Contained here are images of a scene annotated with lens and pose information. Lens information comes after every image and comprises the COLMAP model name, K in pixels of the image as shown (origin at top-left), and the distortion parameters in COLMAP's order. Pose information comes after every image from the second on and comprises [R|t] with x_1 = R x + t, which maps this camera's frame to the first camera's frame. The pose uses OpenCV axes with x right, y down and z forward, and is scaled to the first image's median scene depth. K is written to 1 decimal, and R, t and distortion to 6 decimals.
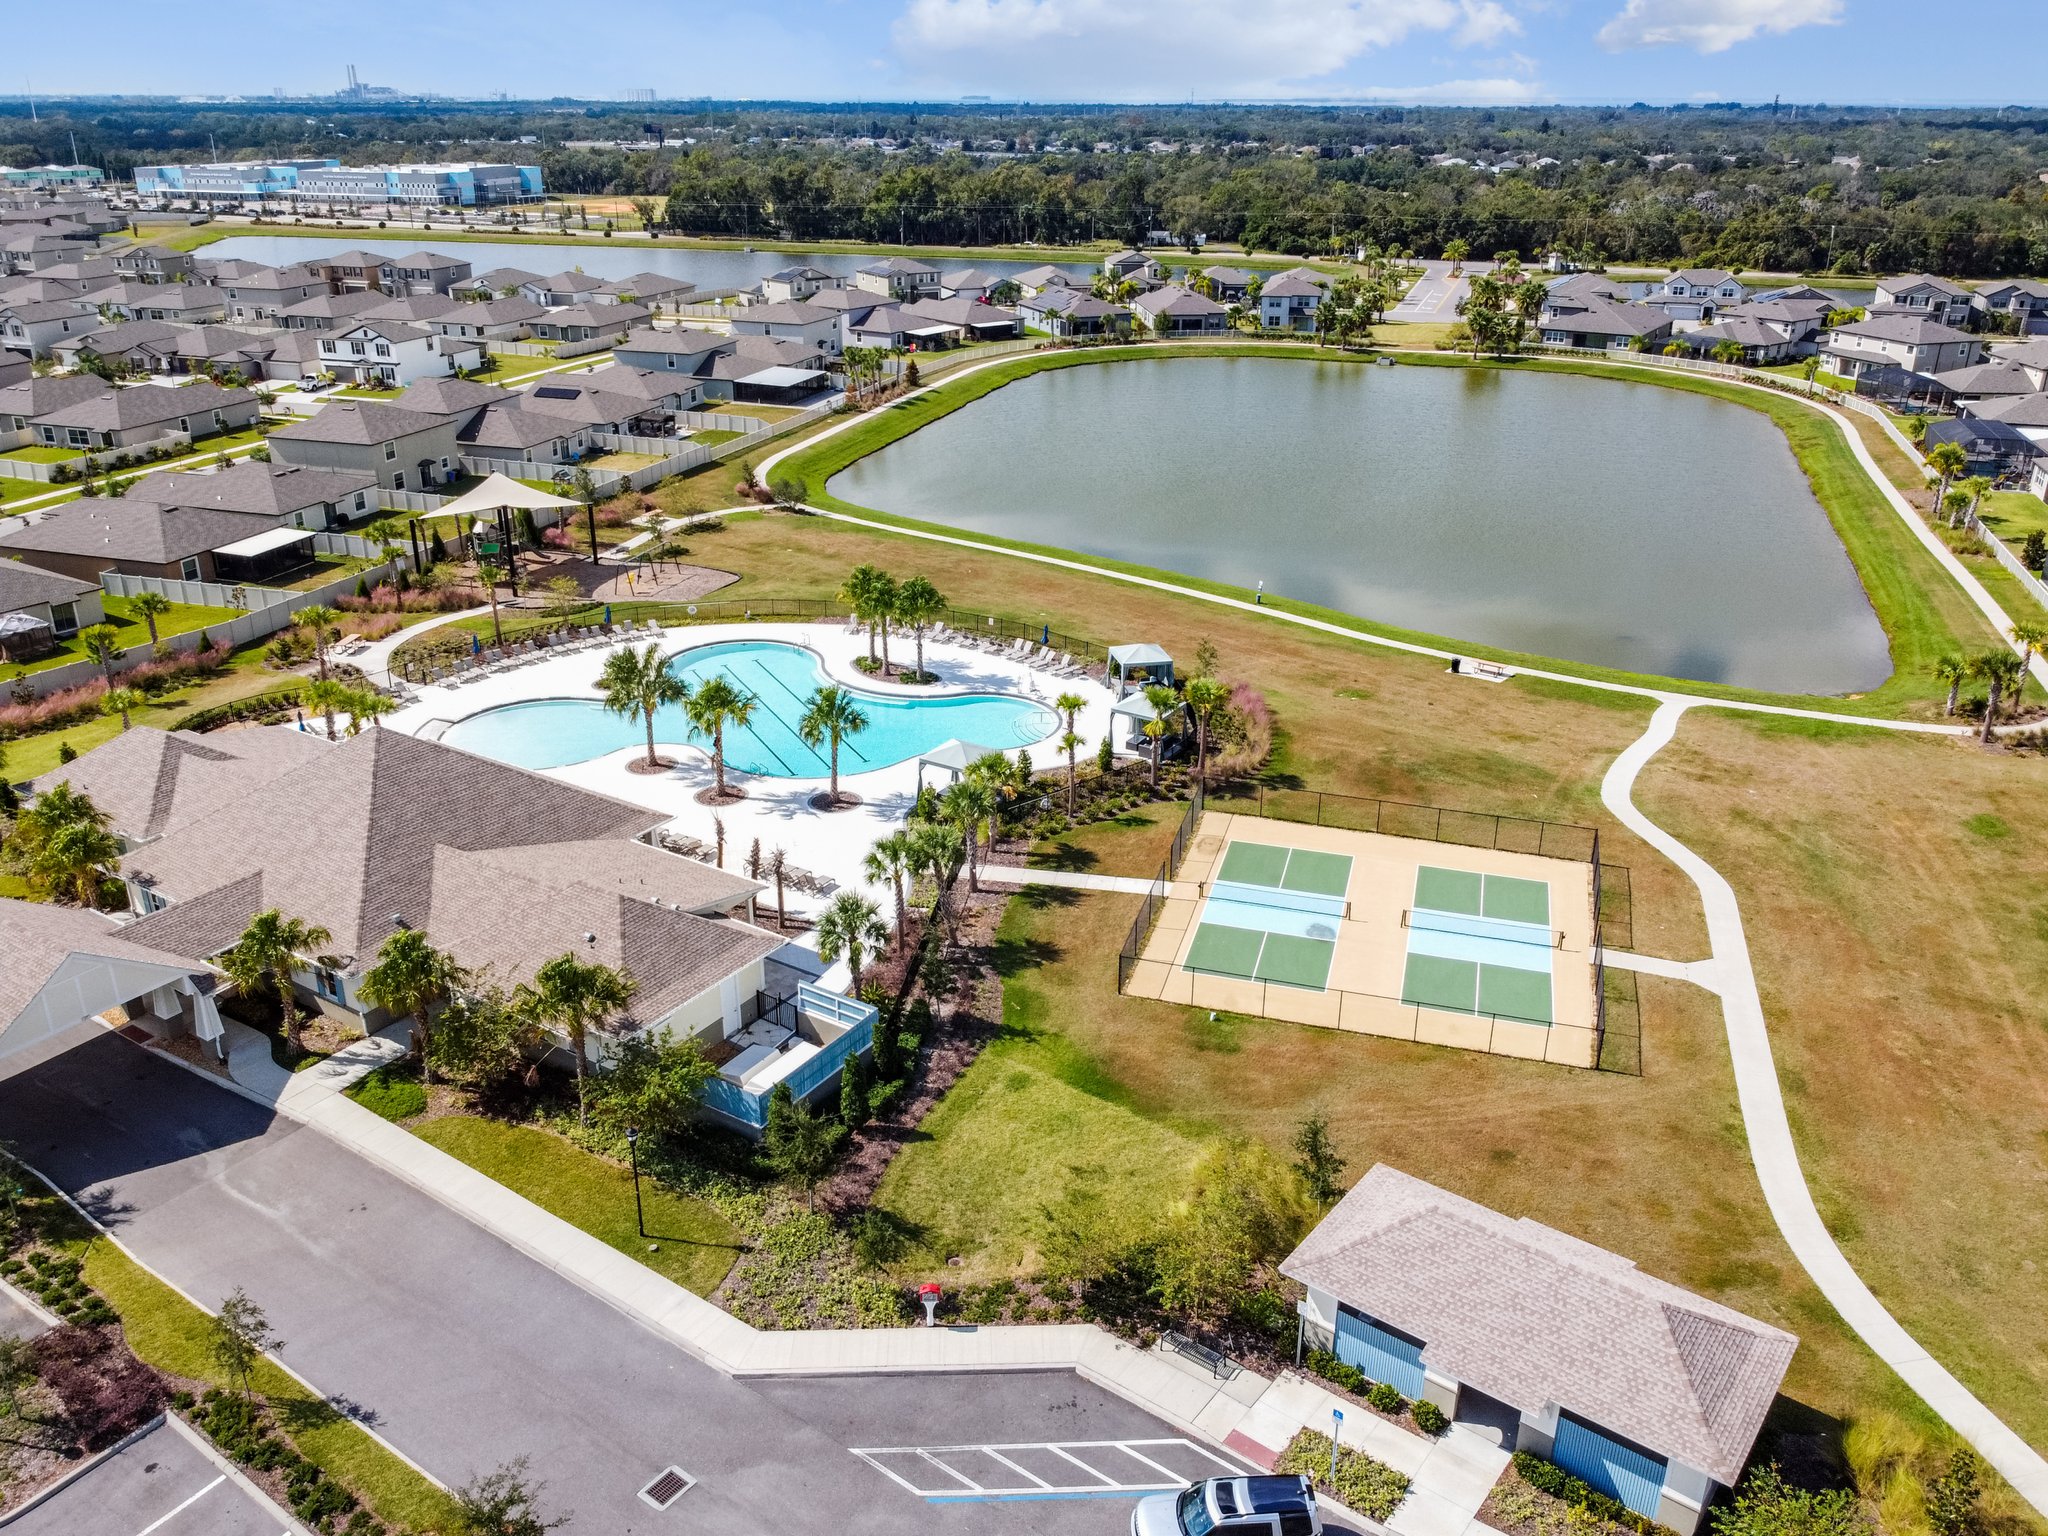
lens RADIAL K [[1601.9, 0, 1008.0], [0, 1601.9, 772.7], [0, 0, 1]] dist [-0.007822, 0.000609]
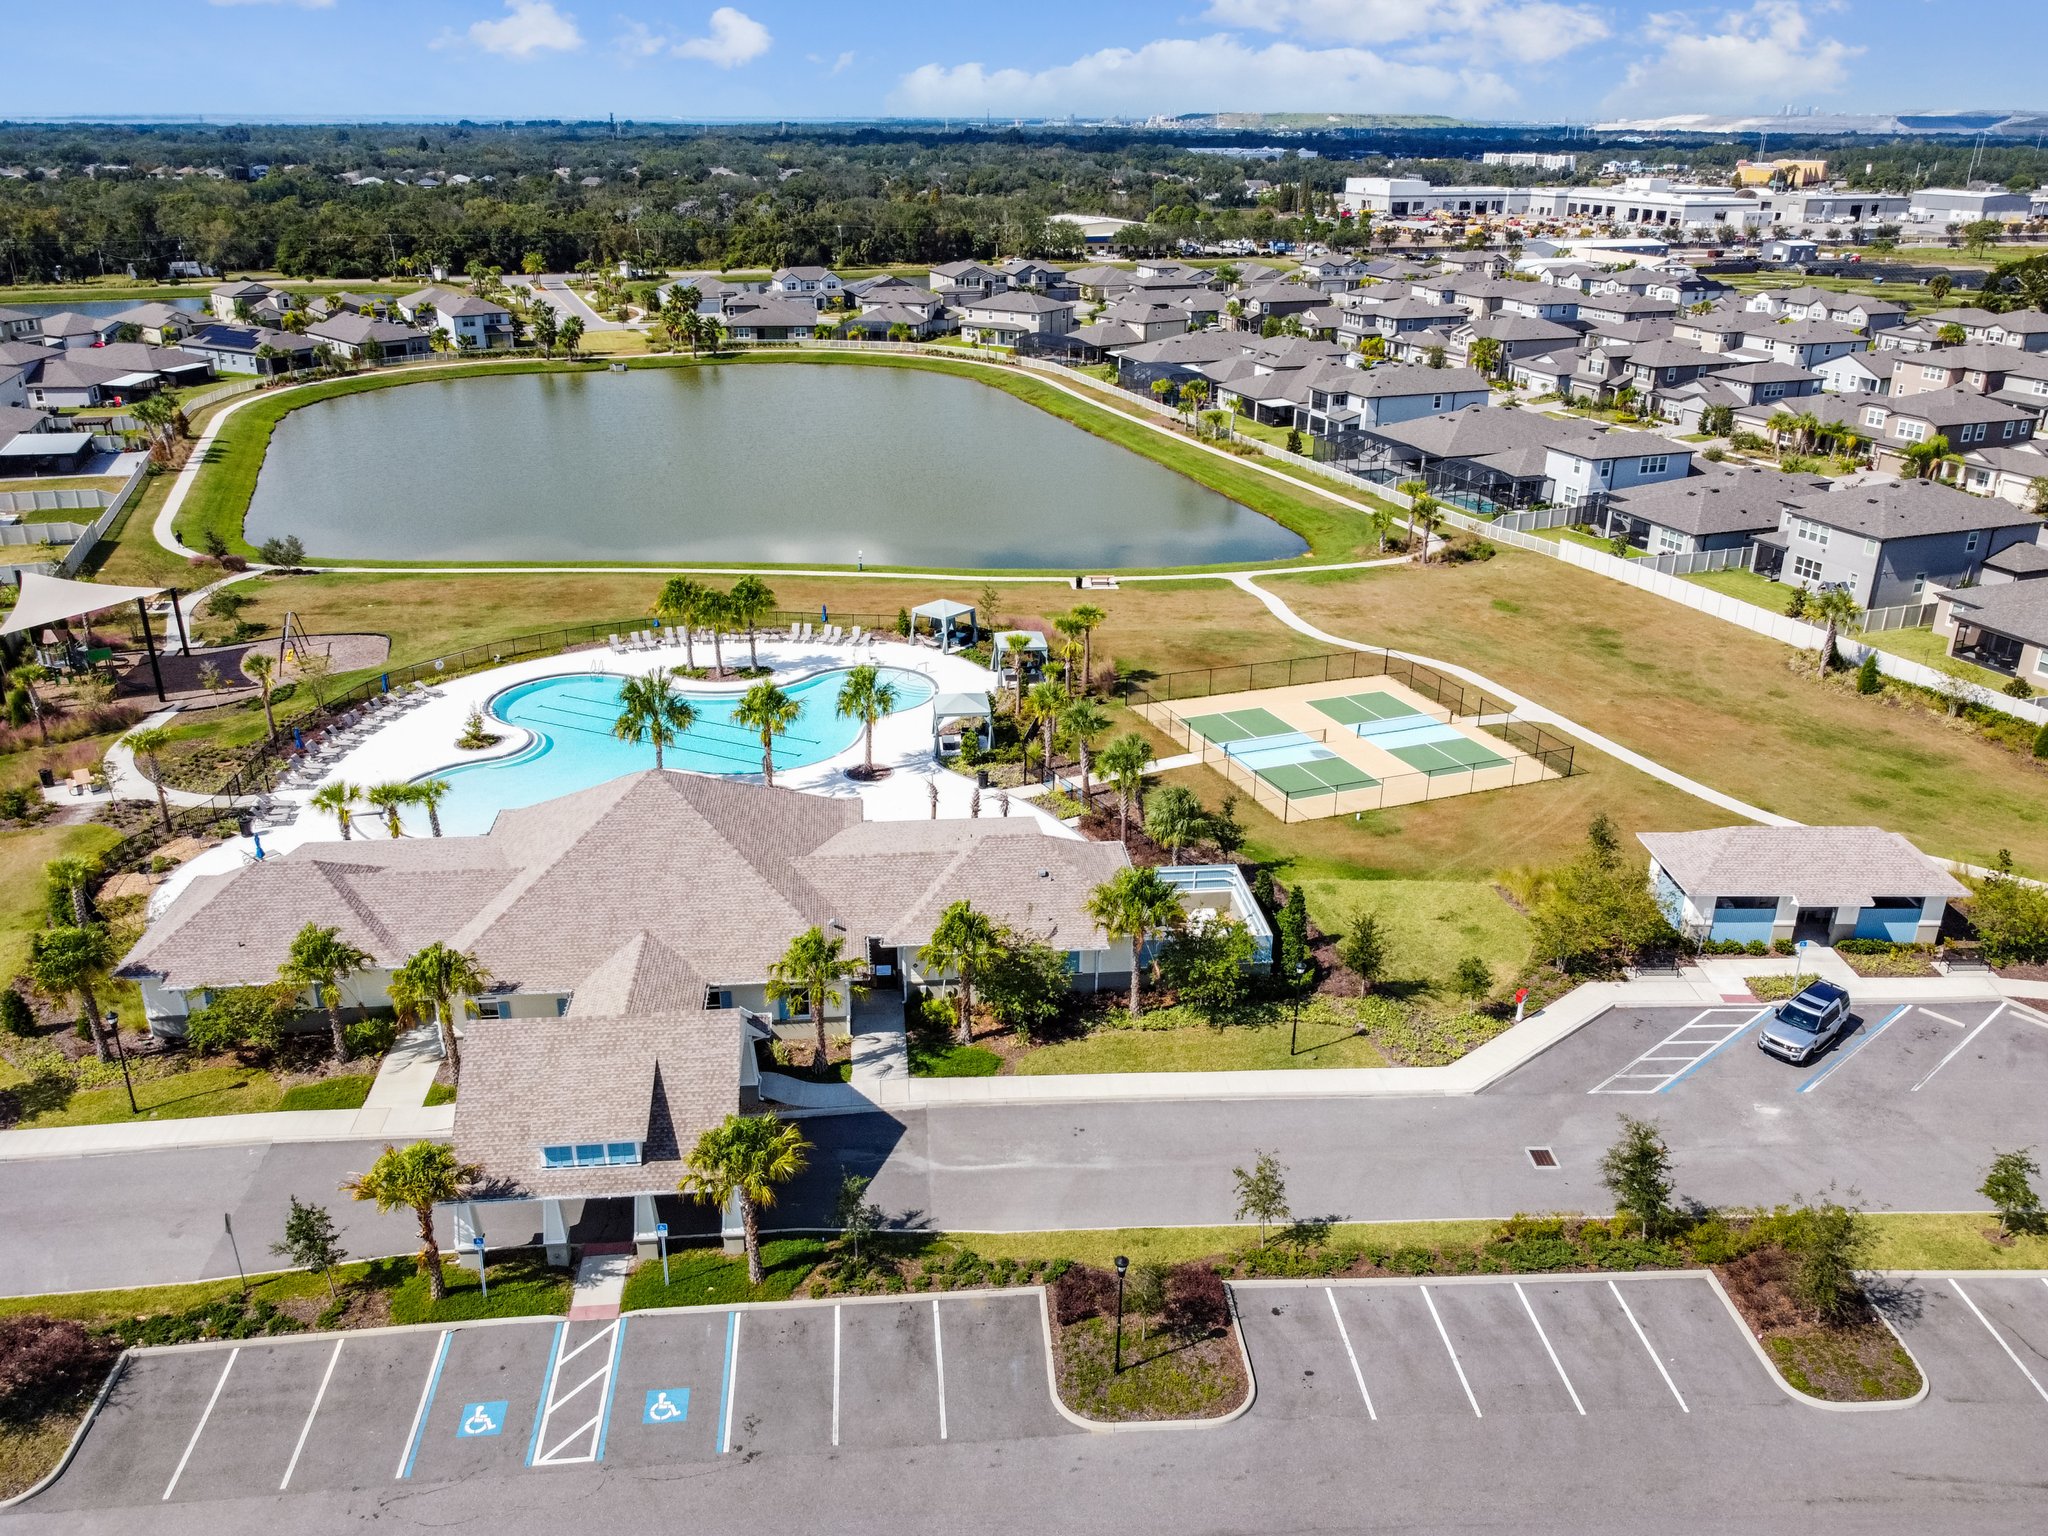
lens RADIAL K [[1585.6, 0, 1011.8], [0, 1585.6, 764.6], [0, 0, 1]] dist [-0.003463, 0.003144]
pose [[0.779657, -0.235591, 0.580199, -0.644526], [0.241547, 0.967971, 0.068462, -0.036804], [-0.577745, 0.086768, 0.811592, 0.074644]]
